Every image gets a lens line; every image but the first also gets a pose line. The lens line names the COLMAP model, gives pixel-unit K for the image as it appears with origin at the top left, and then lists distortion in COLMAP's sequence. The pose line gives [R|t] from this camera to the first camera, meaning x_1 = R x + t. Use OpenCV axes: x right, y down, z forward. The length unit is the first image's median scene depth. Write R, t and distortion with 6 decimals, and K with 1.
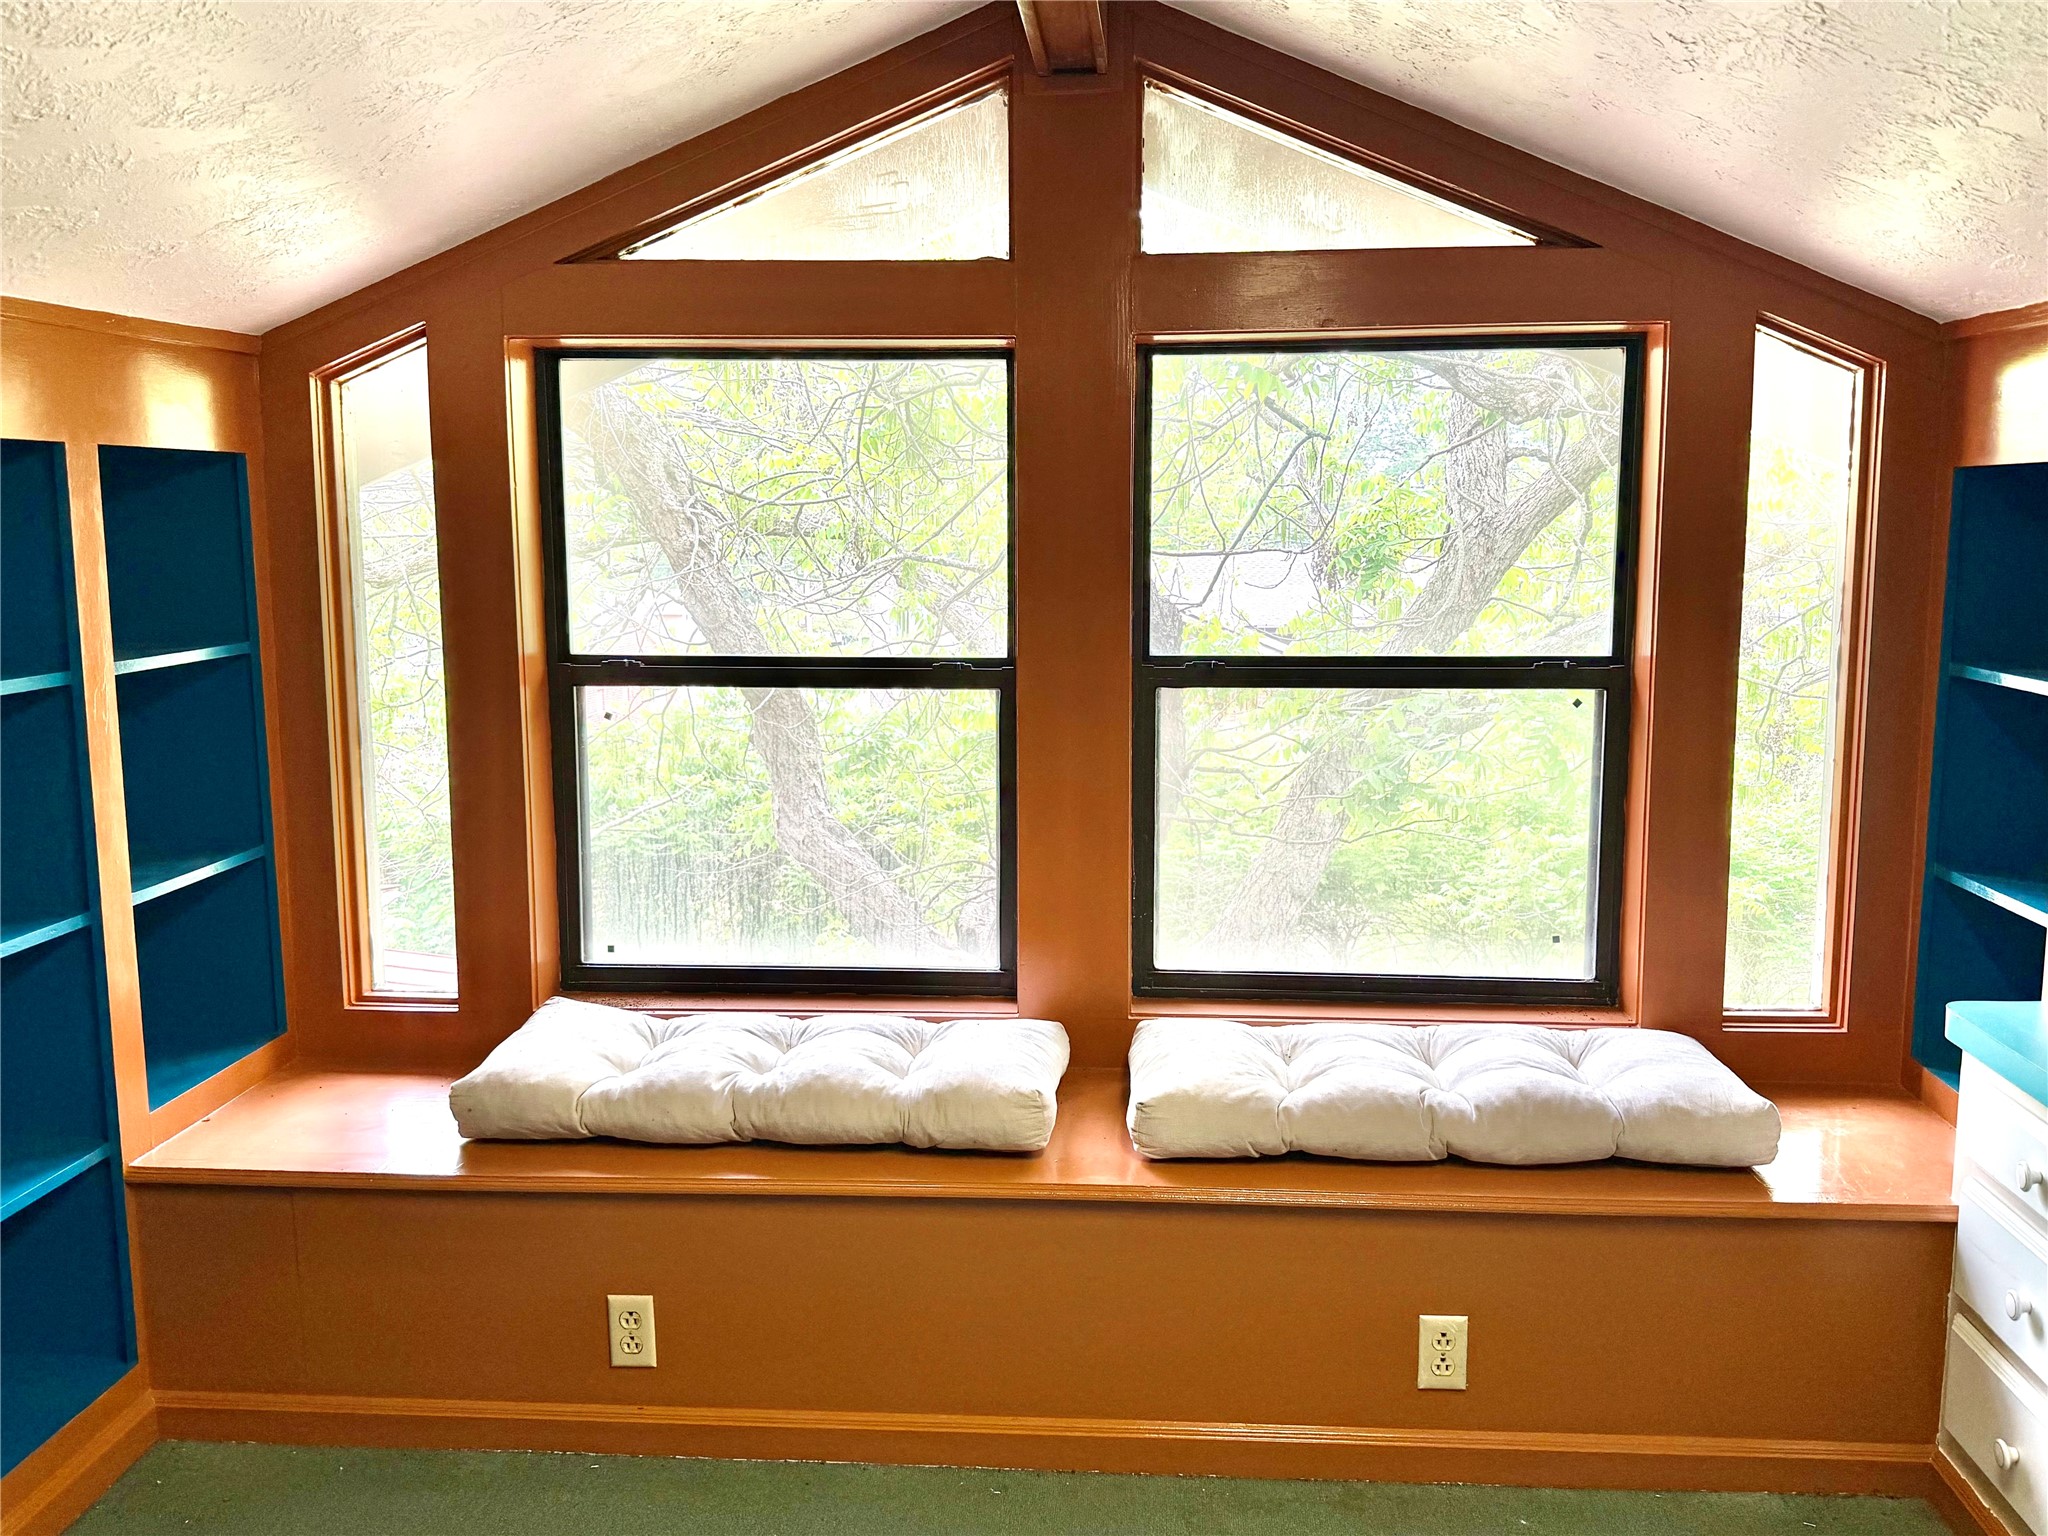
lens RADIAL K [[1659.2, 0, 1024.0], [0, 1659.2, 768.0], [0, 0, 1]] dist [0.190661, -0.316399]
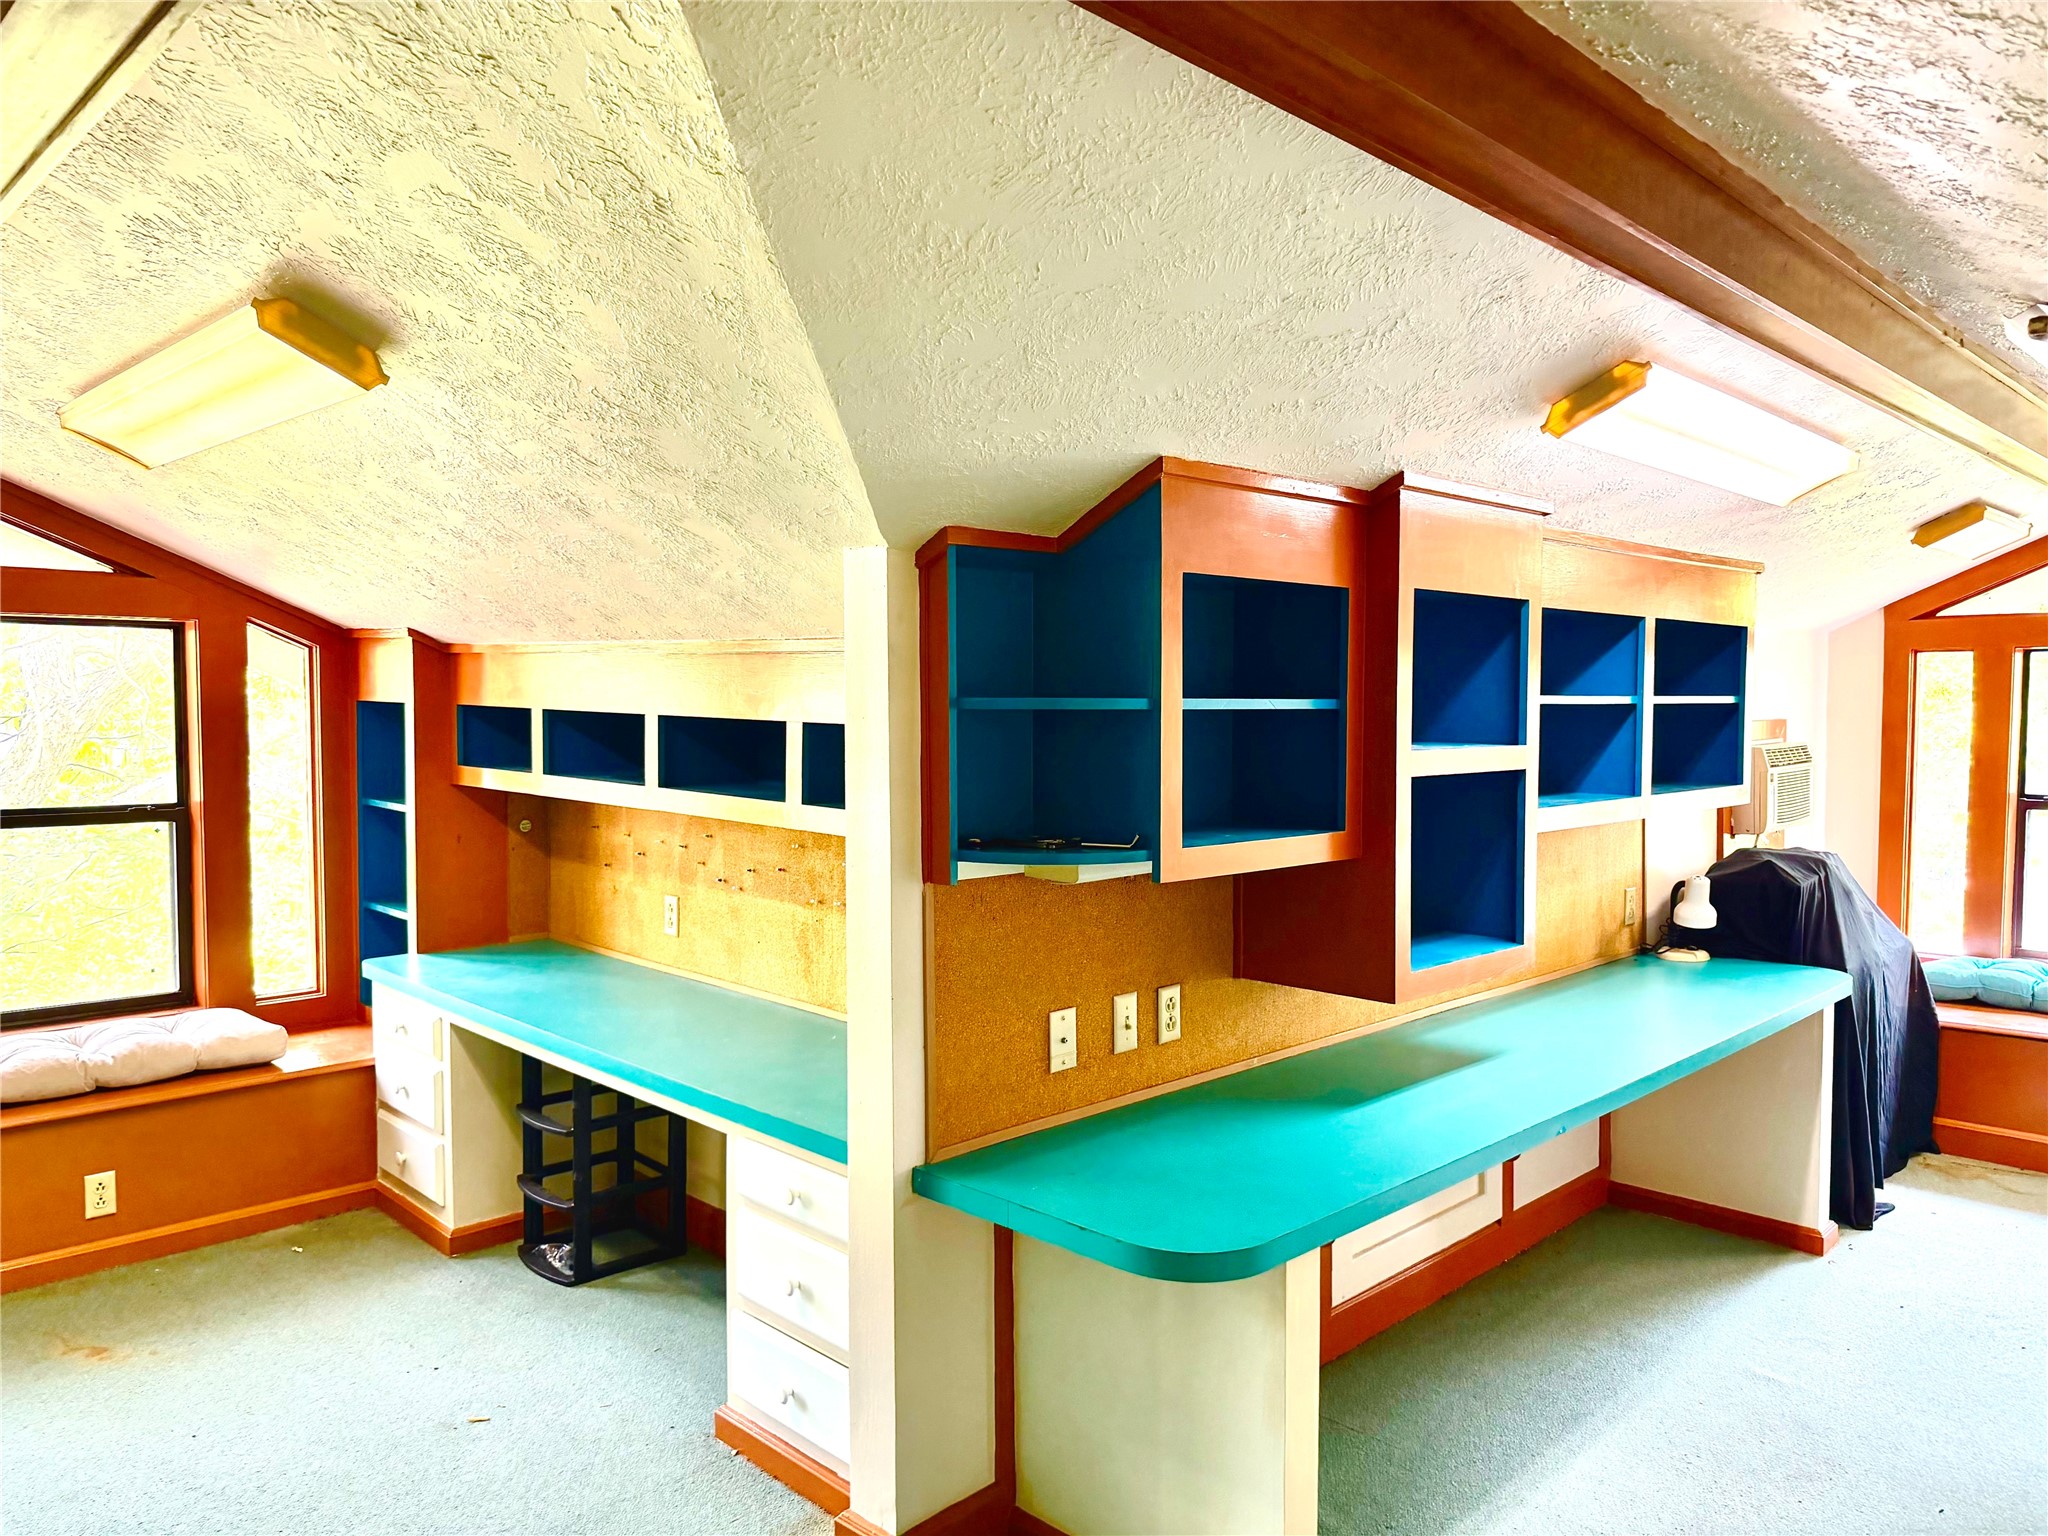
lens RADIAL K [[1439.0, 0, 1021.0], [0, 1439.0, 757.7], [0, 0, 1]] dist [0.047886, -0.066049]
pose [[0.652544, -0.027226, 0.757261, -0.239540], [0.099939, 0.993717, -0.050392, 0.054748], [-0.751131, 0.108563, 0.651165, -0.699137]]
